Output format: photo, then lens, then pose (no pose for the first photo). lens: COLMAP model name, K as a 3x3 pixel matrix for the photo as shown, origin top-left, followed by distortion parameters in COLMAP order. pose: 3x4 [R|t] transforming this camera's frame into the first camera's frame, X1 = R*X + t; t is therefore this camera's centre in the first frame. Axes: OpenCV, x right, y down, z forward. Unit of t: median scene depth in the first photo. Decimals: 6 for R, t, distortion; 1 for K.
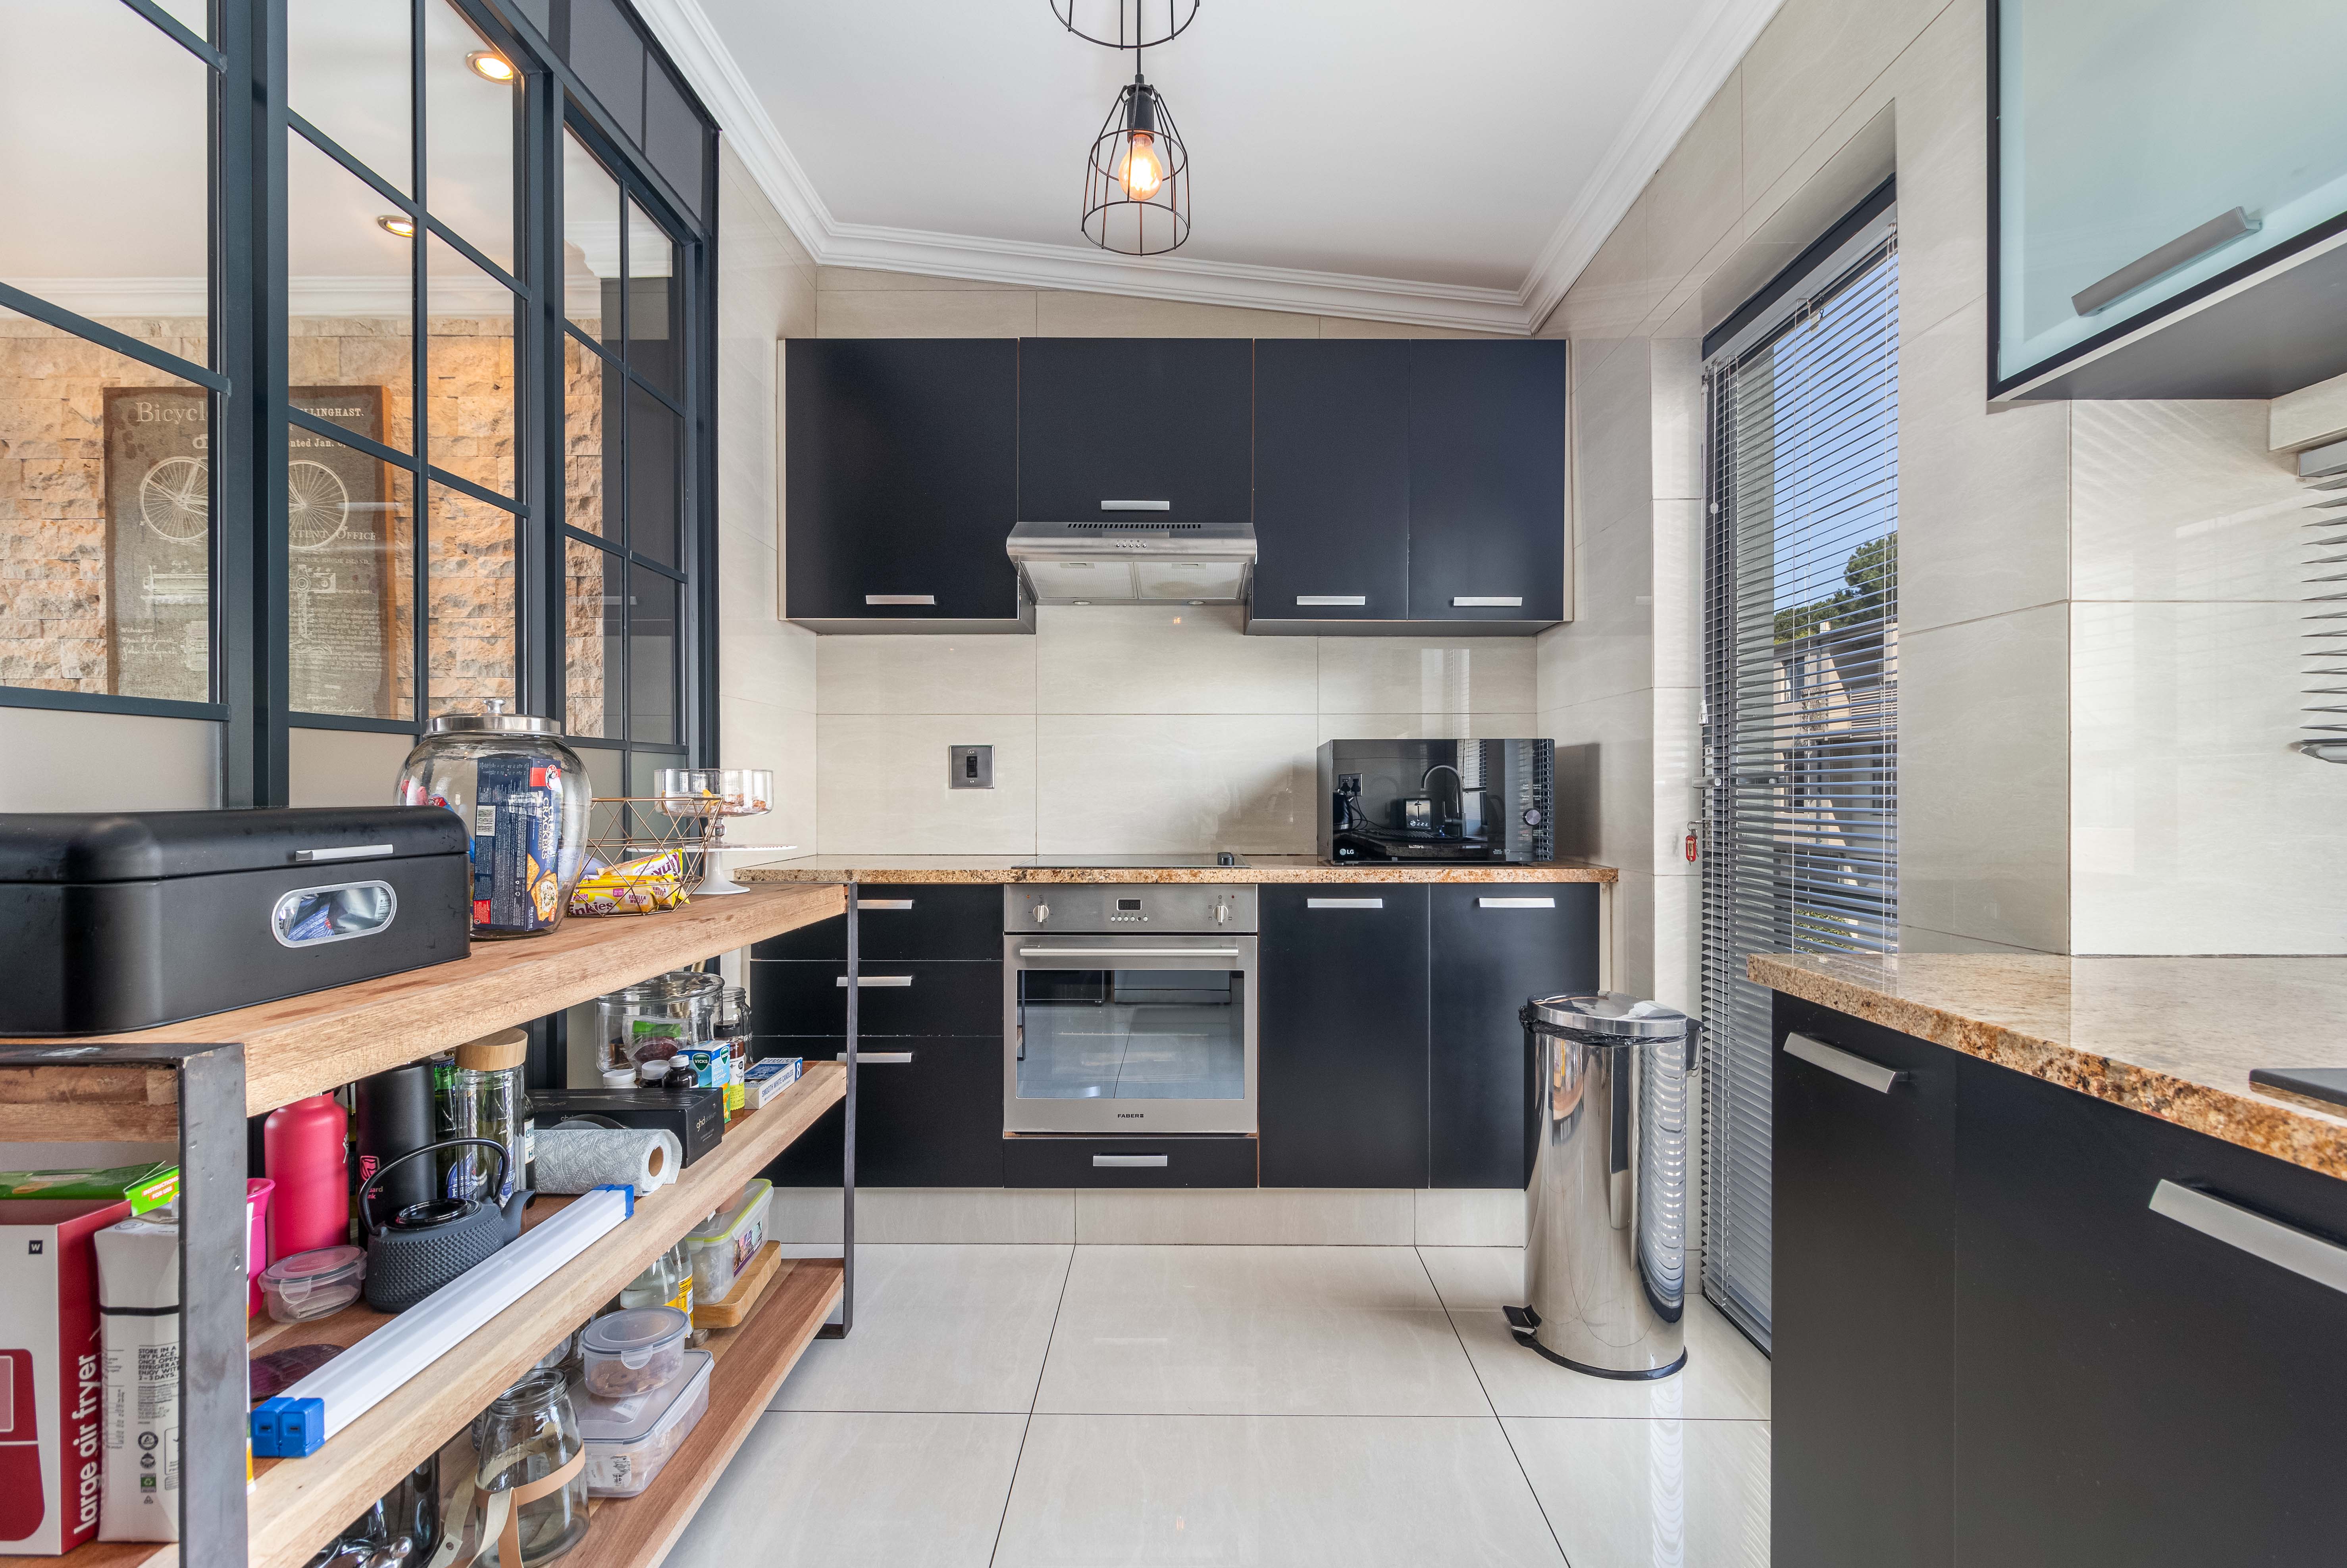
lens RADIAL K [[1110.5, 0, 1180.7], [0, 1110.5, 785.4], [0, 0, 1]] dist [-0.004529, 0.002895]
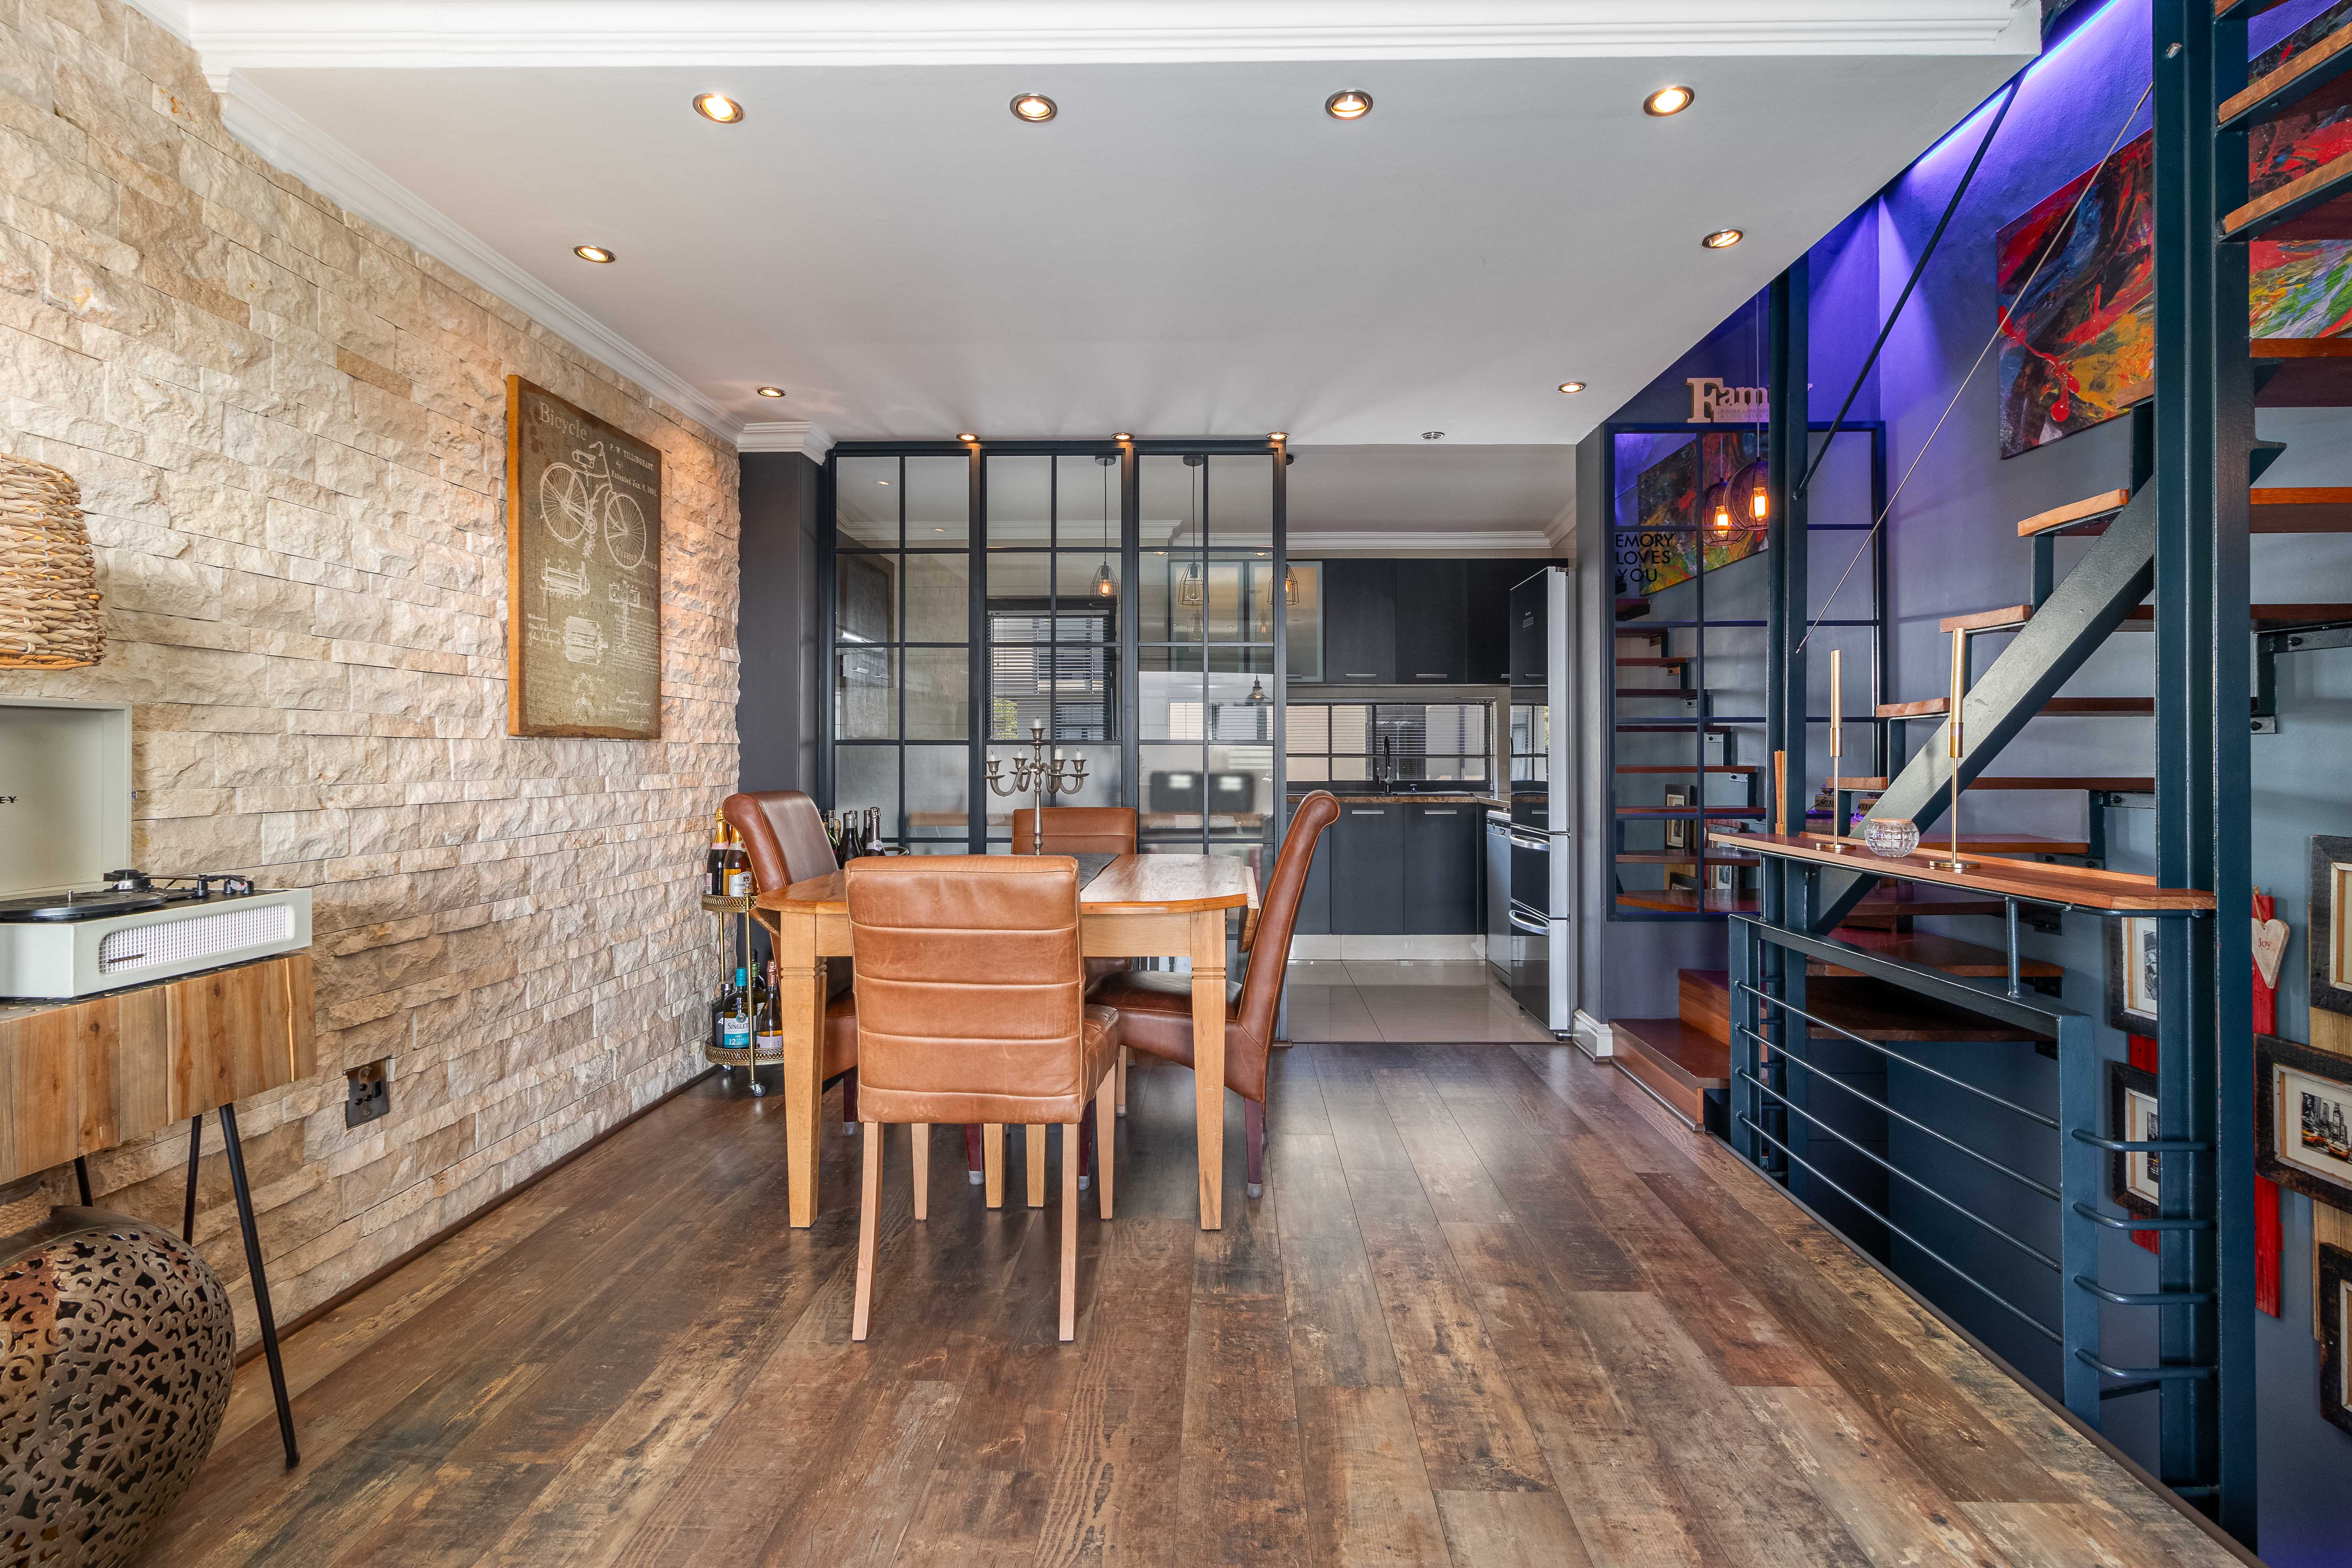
lens RADIAL K [[1113.0, 0, 1202.3], [0, 1113.0, 750.6], [0, 0, 1]] dist [-0.004529, 0.002895]
pose [[0.018472, 0.006857, 0.999806, -1.960700], [-0.003066, 0.999972, -0.006801, -0.009257], [-0.999825, -0.002939, 0.018492, 0.349468]]
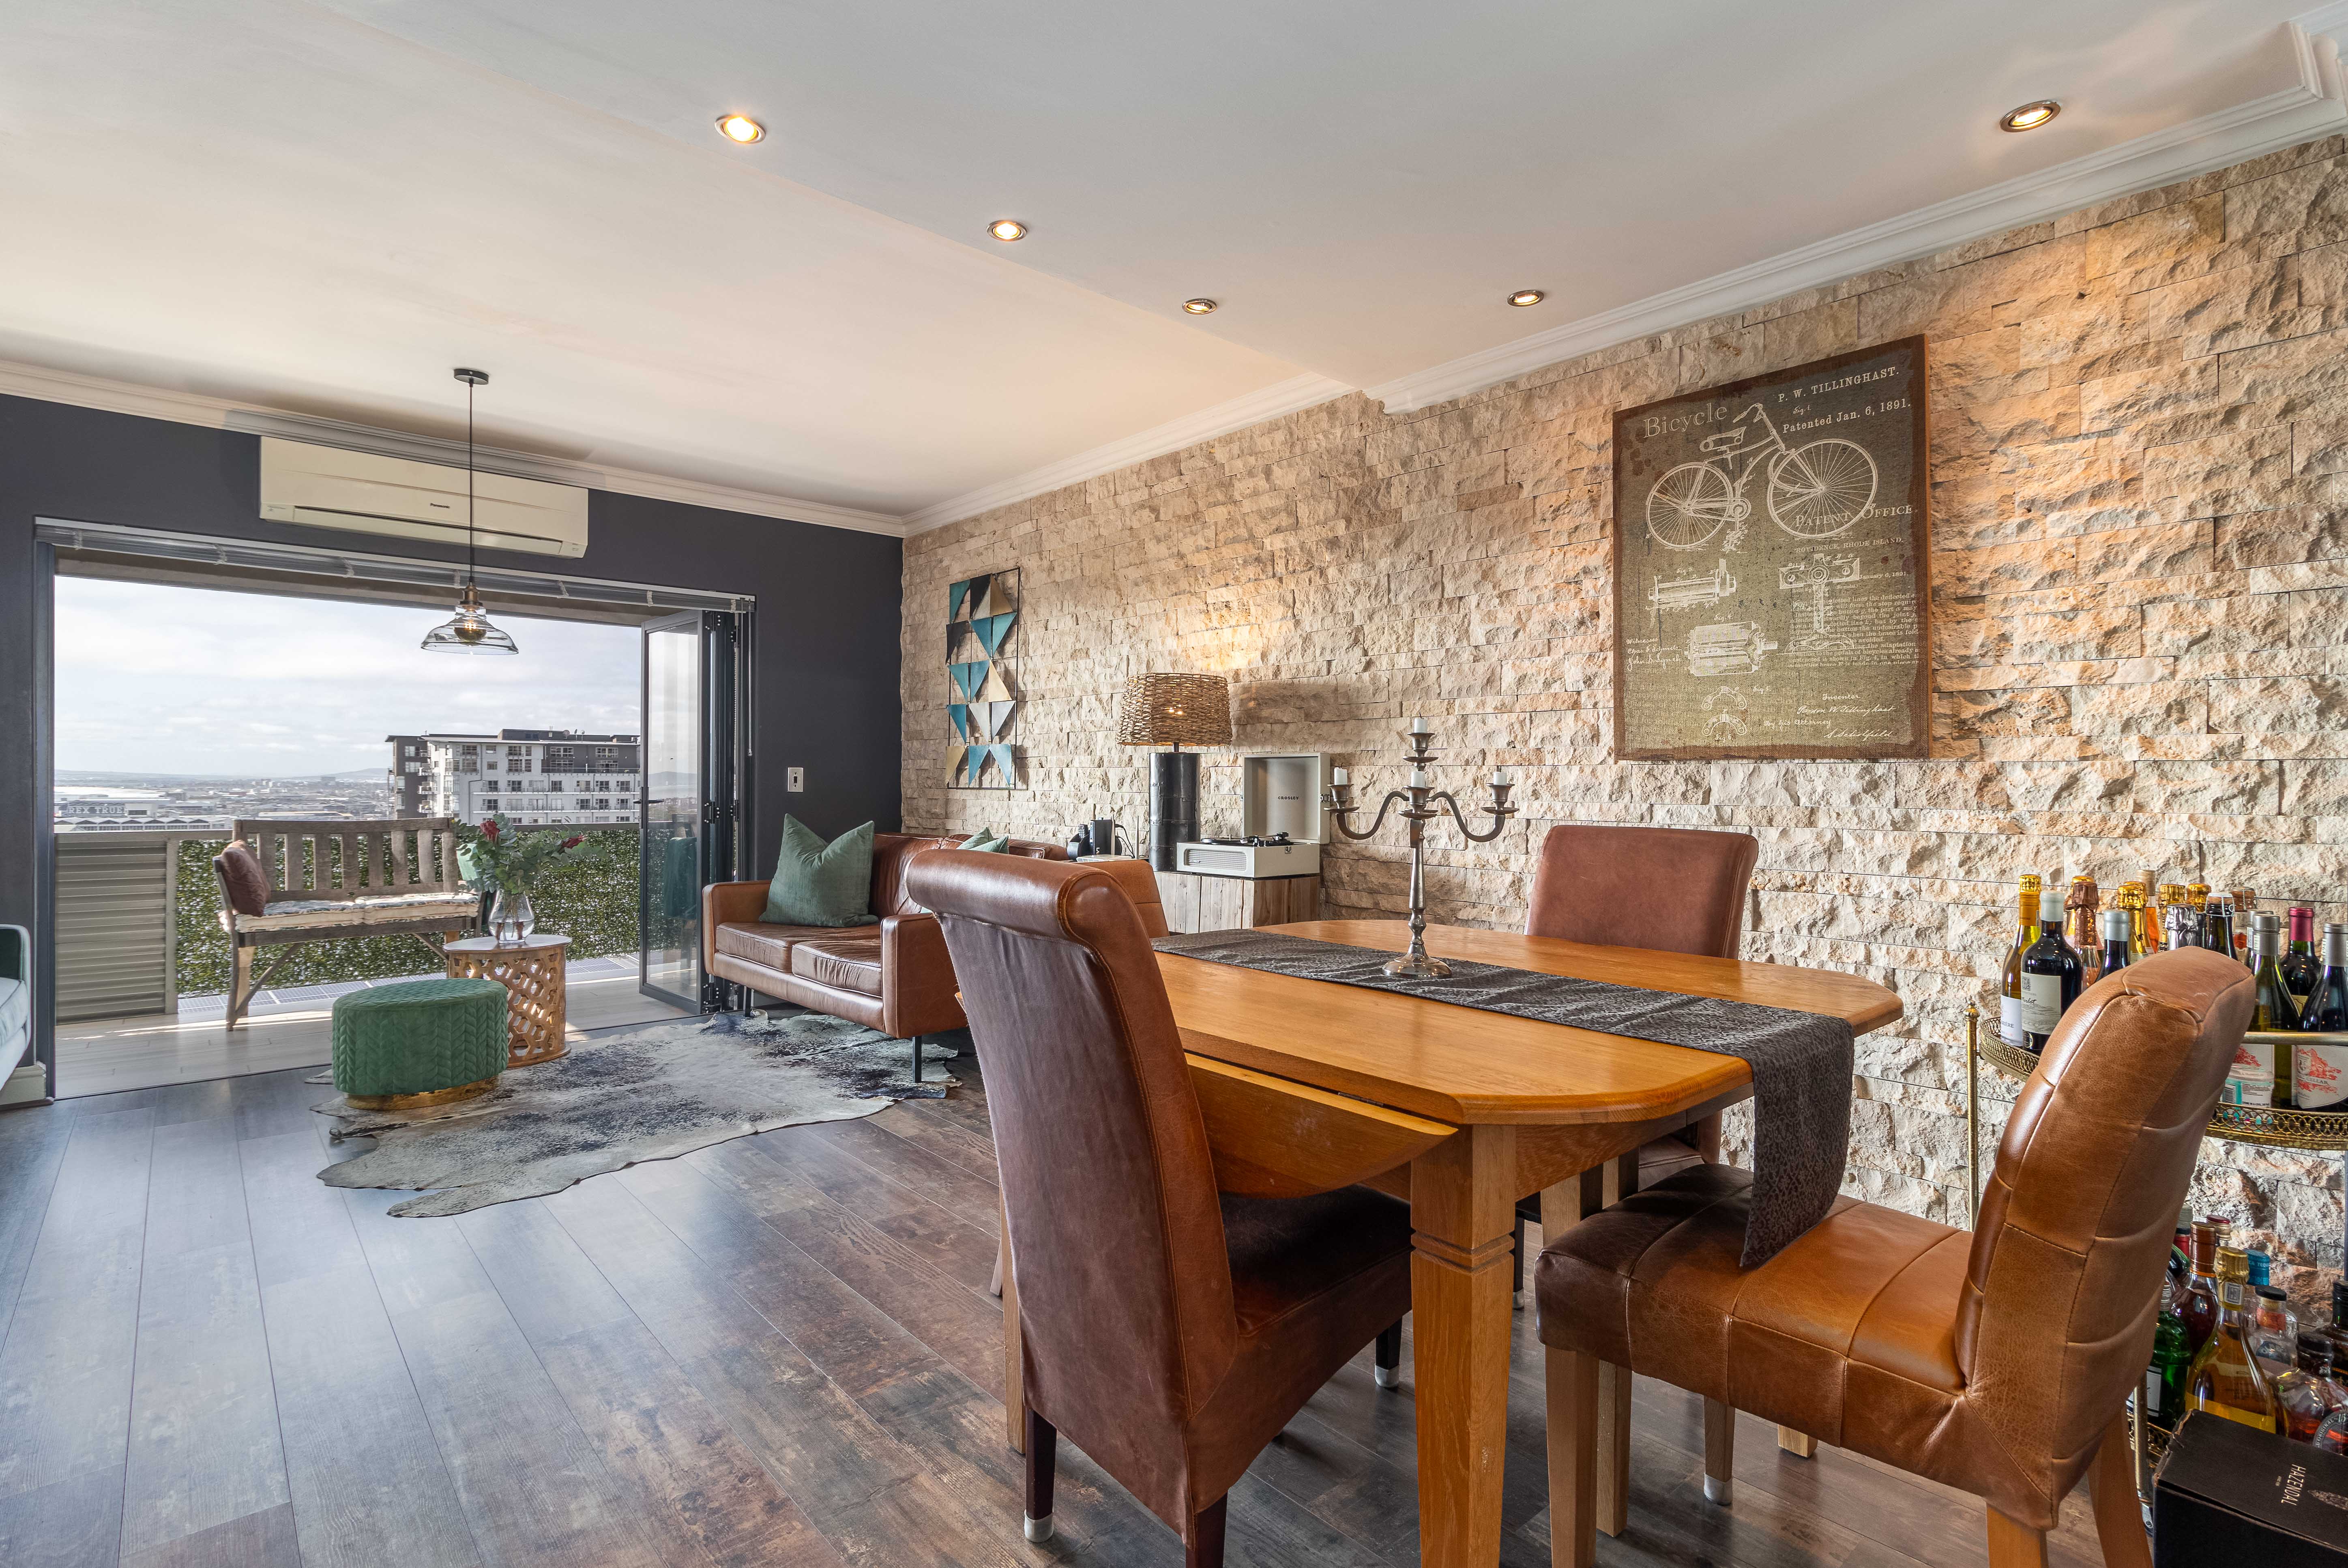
lens RADIAL K [[1111.0, 0, 1170.3], [0, 1111.0, 796.3], [0, 0, 1]] dist [-0.004529, 0.002895]
pose [[0.668588, 0.016769, -0.743444, -0.458473], [-0.004796, 0.999822, 0.018239, -0.011230], [0.743618, -0.008628, 0.668549, -0.021655]]
